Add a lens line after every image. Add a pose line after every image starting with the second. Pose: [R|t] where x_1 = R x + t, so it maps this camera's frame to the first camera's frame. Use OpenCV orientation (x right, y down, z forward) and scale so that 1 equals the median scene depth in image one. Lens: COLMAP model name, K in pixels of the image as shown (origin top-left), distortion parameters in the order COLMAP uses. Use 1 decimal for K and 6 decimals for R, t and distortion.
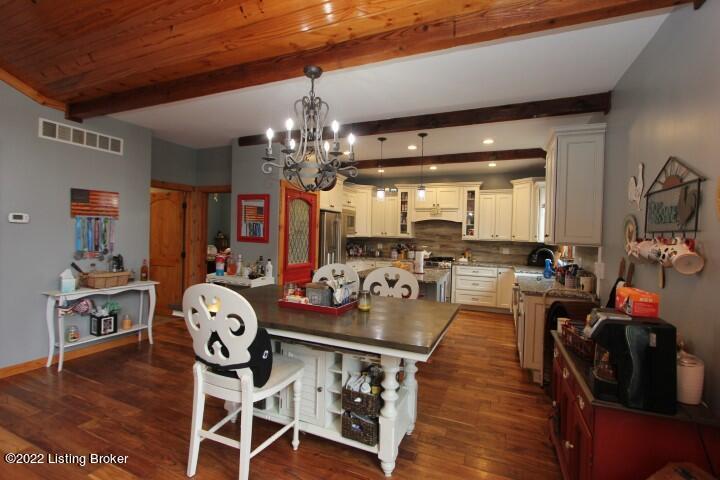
lens RADIAL K [[333.5, 0, 359.8], [0, 333.5, 238.1], [0, 0, 1]] dist [-0.014615, 0.001112]
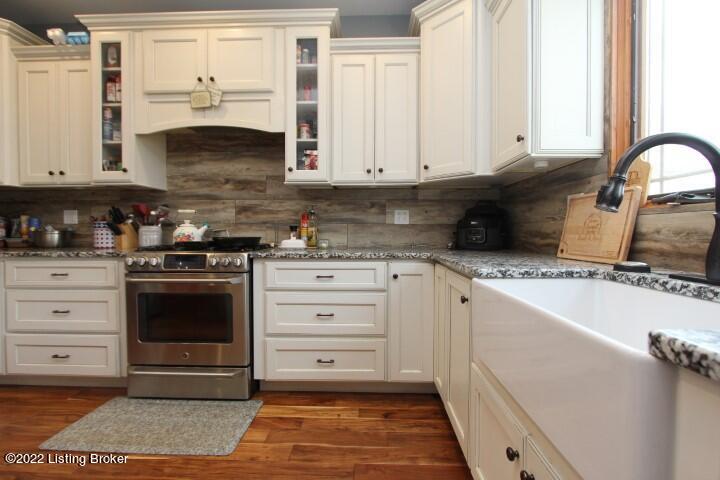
lens RADIAL K [[333.5, 0, 357.9], [0, 333.5, 235.7], [0, 0, 1]] dist [-0.014615, 0.001112]
pose [[0.932280, -0.029397, 0.360541, 0.246811], [0.027203, 0.999568, 0.011159, 0.054941], [-0.360713, -0.000596, 0.932677, 0.643834]]
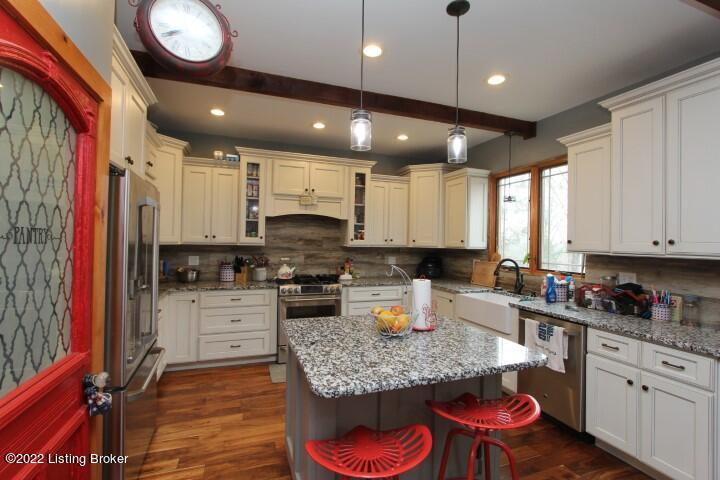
lens RADIAL K [[333.5, 0, 358.5], [0, 333.5, 237.1], [0, 0, 1]] dist [-0.014615, 0.001112]
pose [[0.731105, -0.001922, 0.682262, -0.122572], [0.007626, 0.999957, -0.005355, -0.009646], [-0.682222, 0.009118, 0.731088, 0.496604]]
